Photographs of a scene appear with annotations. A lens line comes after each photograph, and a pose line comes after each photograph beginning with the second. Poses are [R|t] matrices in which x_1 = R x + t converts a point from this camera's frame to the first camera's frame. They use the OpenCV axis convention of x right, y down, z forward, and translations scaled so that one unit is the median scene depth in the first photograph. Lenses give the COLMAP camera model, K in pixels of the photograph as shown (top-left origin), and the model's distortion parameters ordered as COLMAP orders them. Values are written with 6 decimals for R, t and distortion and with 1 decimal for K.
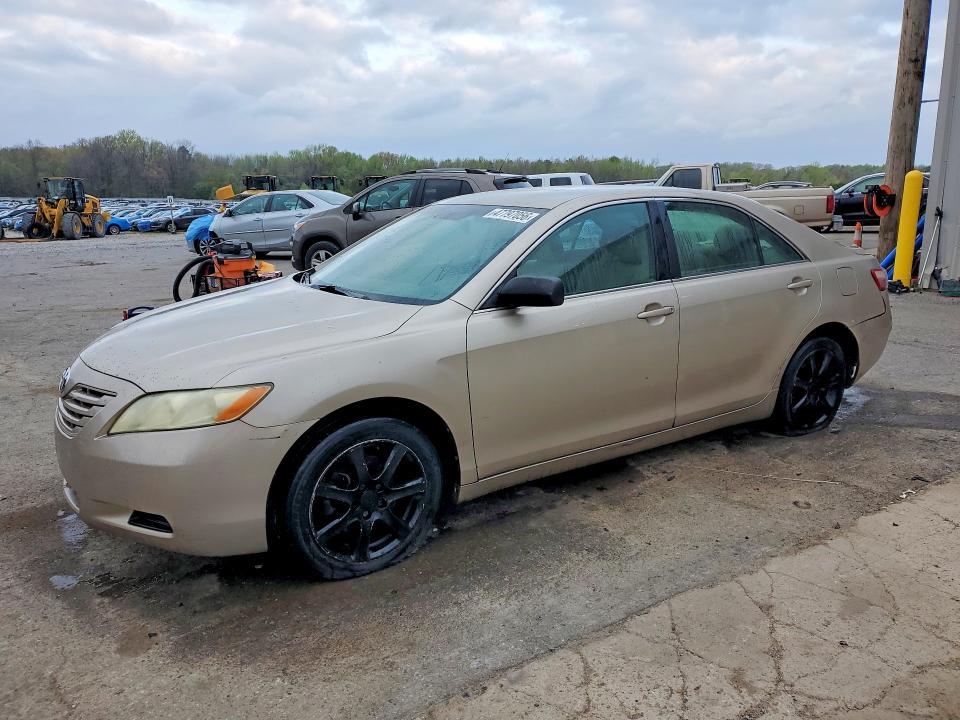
lens RADIAL K [[762.6, 0, 480.0], [0, 762.6, 360.0], [0, 0, 1]] dist [0.012648, 0.009808]
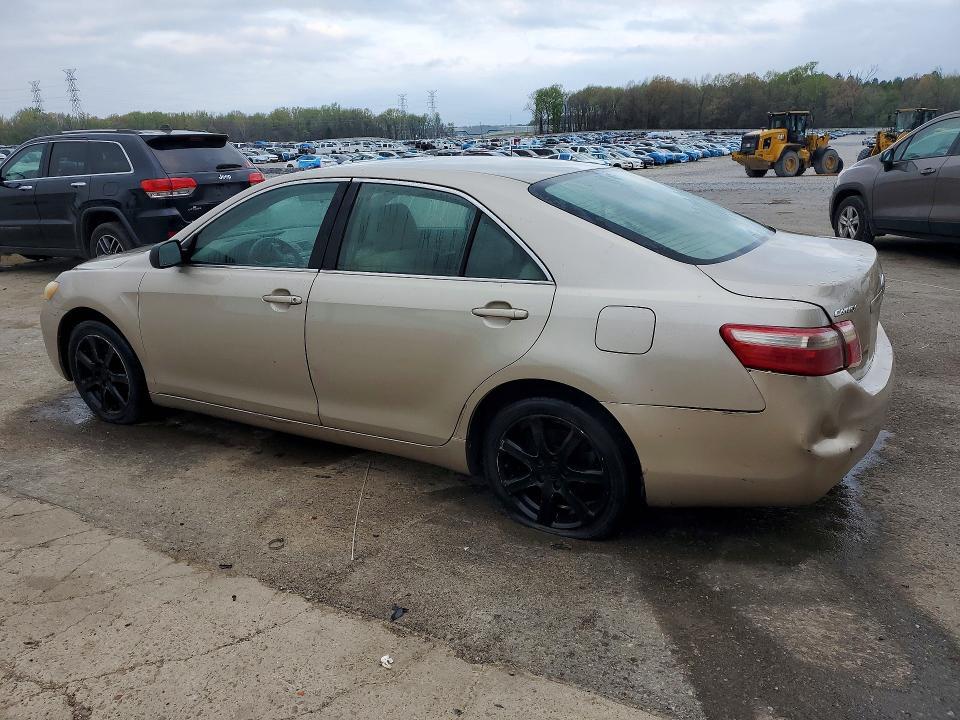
lens RADIAL K [[754.6, 0, 464.9], [0, 754.6, 375.7], [0, 0, 1]] dist [0.013191, 0.007857]
pose [[0.430755, 0.260092, -0.864177, 1.256597], [-0.190911, 0.962161, 0.194422, -0.210720], [0.882045, 0.081233, 0.464110, 0.810075]]
